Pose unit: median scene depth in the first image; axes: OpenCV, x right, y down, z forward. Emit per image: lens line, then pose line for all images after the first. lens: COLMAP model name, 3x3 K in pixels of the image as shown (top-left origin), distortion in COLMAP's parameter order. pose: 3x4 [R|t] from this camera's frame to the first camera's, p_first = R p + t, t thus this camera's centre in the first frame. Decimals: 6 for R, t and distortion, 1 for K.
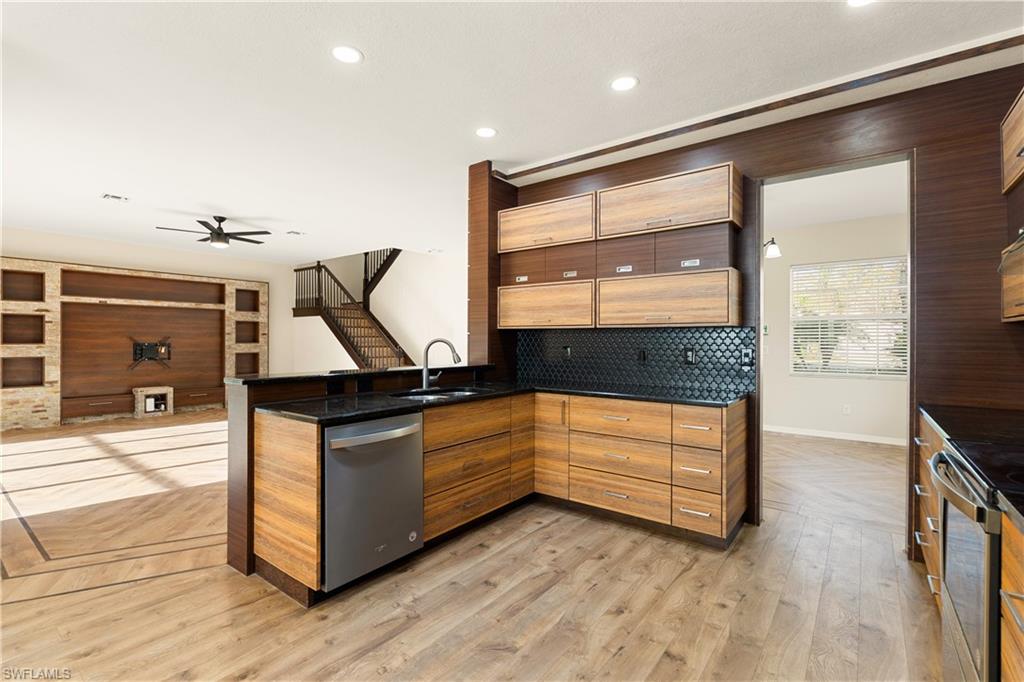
lens RADIAL K [[460.2, 0, 503.8], [0, 460.2, 341.1], [0, 0, 1]] dist [0.002855, -0.002320]
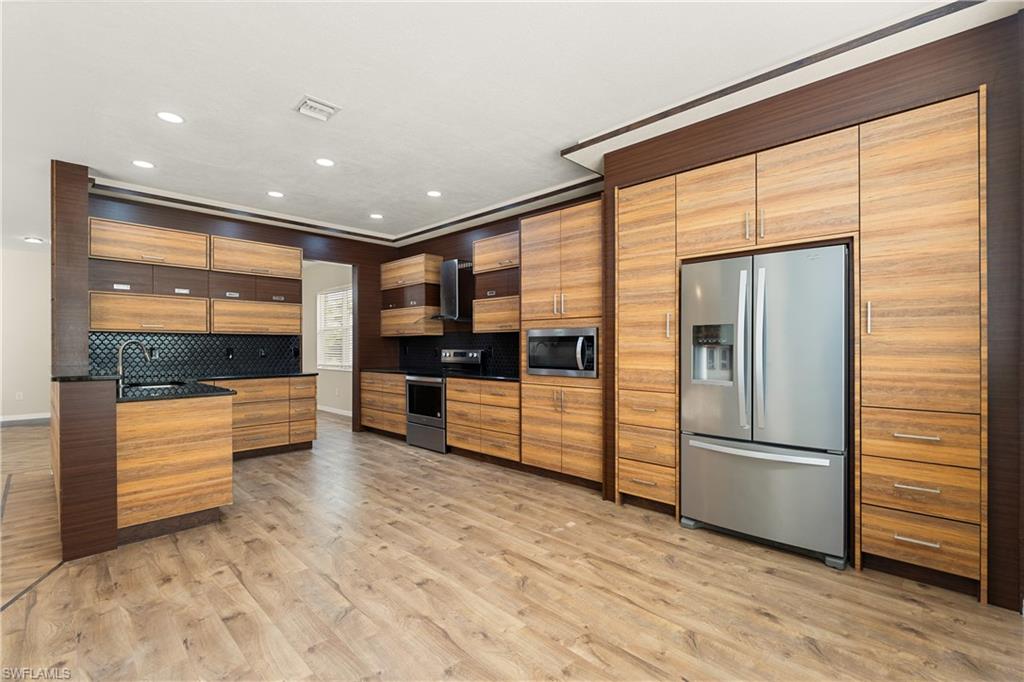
lens RADIAL K [[460.2, 0, 514.6], [0, 460.2, 348.7], [0, 0, 1]] dist [0.002855, -0.002320]
pose [[0.103509, -0.008084, 0.994596, -0.600488], [0.004671, 0.999960, 0.007641, 0.006087], [-0.994618, 0.003855, 0.103543, -0.033277]]
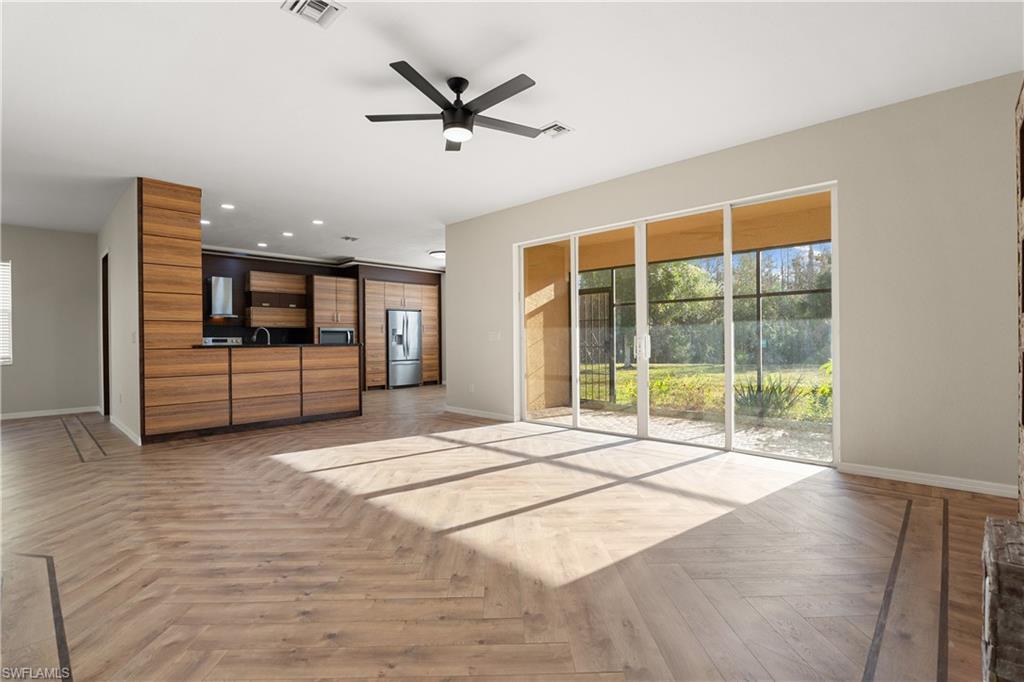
lens RADIAL K [[460.2, 0, 501.3], [0, 460.2, 340.2], [0, 0, 1]] dist [0.002855, -0.002320]
pose [[-0.993960, 0.004464, 0.109656, -0.664913], [0.005201, 0.999966, 0.006435, 0.018096], [-0.109623, 0.006966, -0.993949, 1.381008]]
